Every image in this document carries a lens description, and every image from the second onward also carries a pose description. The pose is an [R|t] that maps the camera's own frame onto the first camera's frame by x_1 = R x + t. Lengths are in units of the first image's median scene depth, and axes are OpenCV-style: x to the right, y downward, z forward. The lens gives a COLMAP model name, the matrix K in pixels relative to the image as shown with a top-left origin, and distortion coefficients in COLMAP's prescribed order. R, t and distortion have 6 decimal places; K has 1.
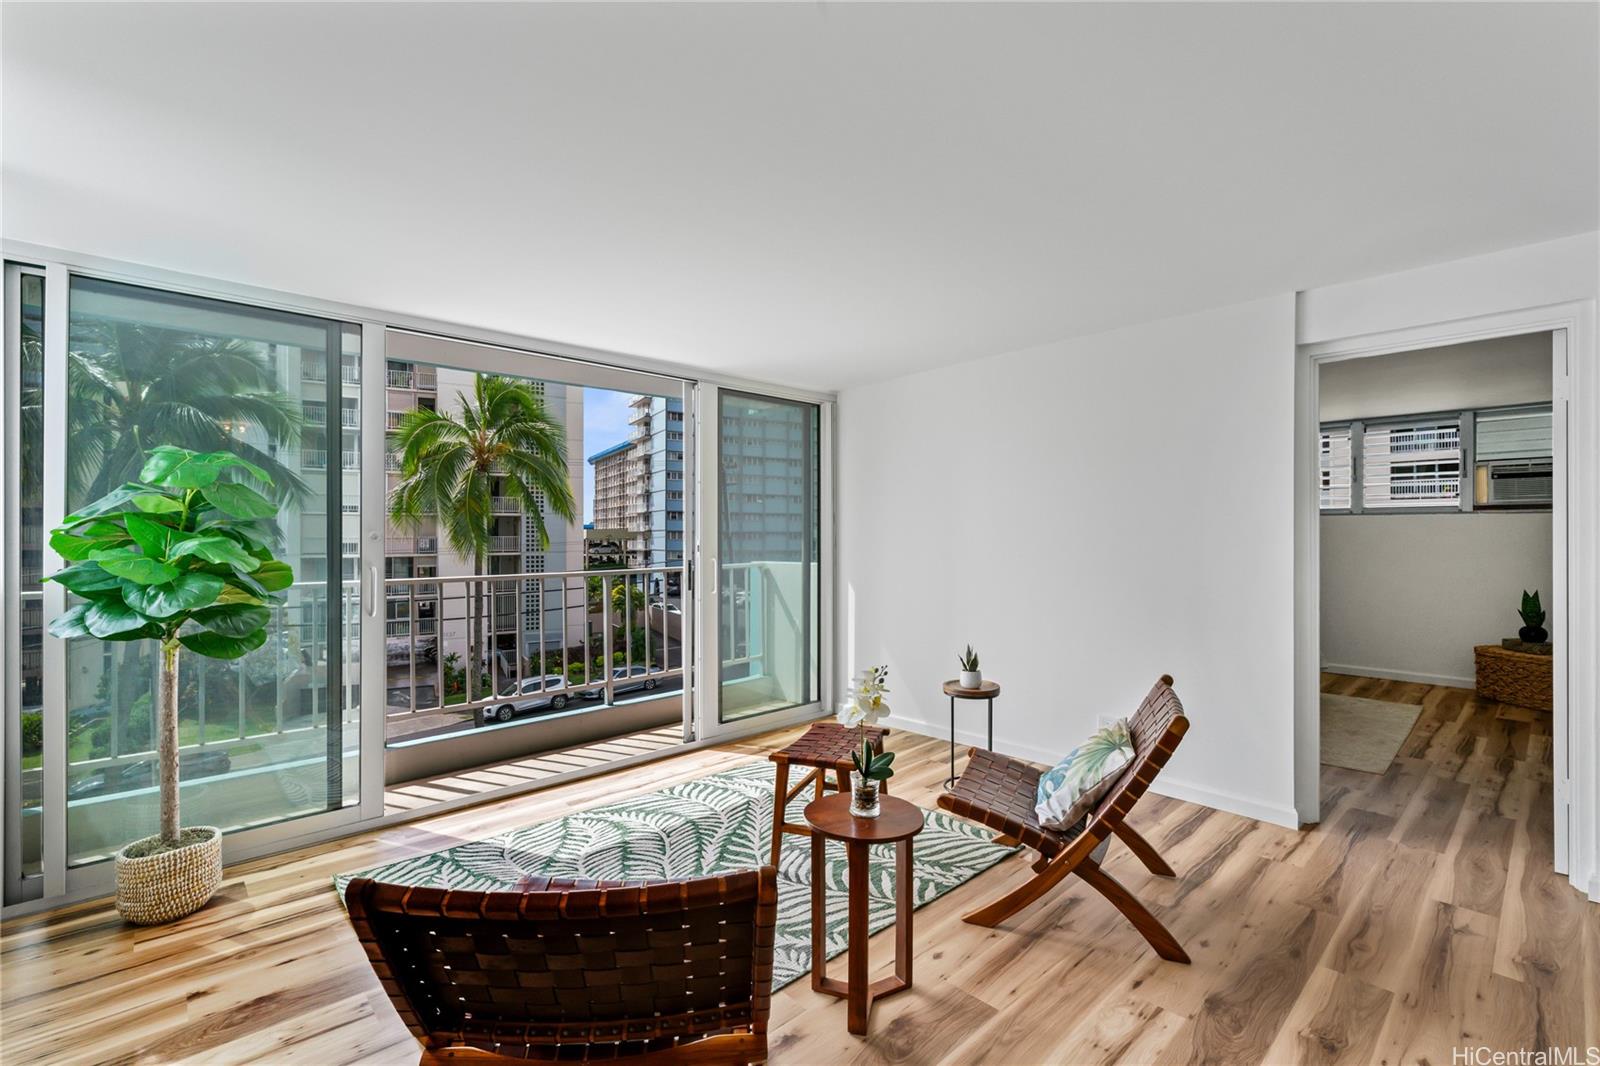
lens RADIAL K [[716.4, 0, 802.7], [0, 716.4, 538.1], [0, 0, 1]] dist [0.013746, 0.000268]
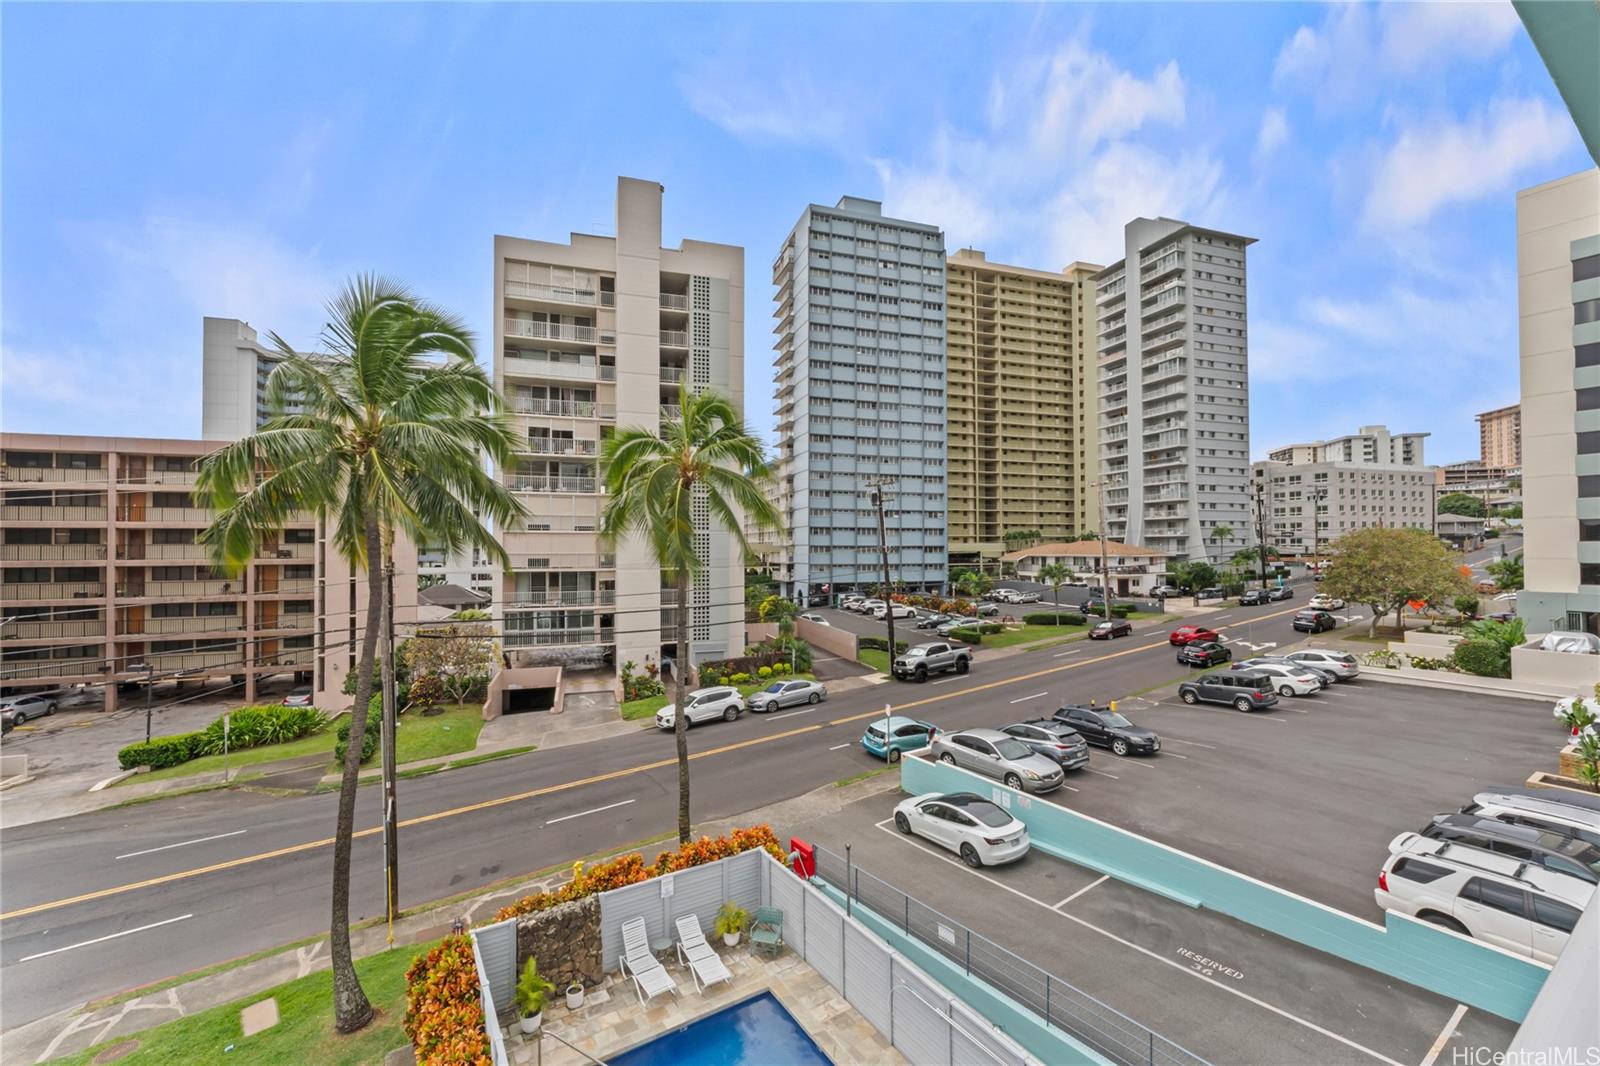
lens RADIAL K [[643.4, 0, 800.8], [0, 643.4, 538.9], [0, 0, 1]] dist [0.009547, -0.000707]
pose [[0.986982, -0.004086, -0.160779, -0.075851], [0.001520, 0.999870, -0.016079, -0.006477], [0.160824, 0.015626, 0.986859, 0.083960]]
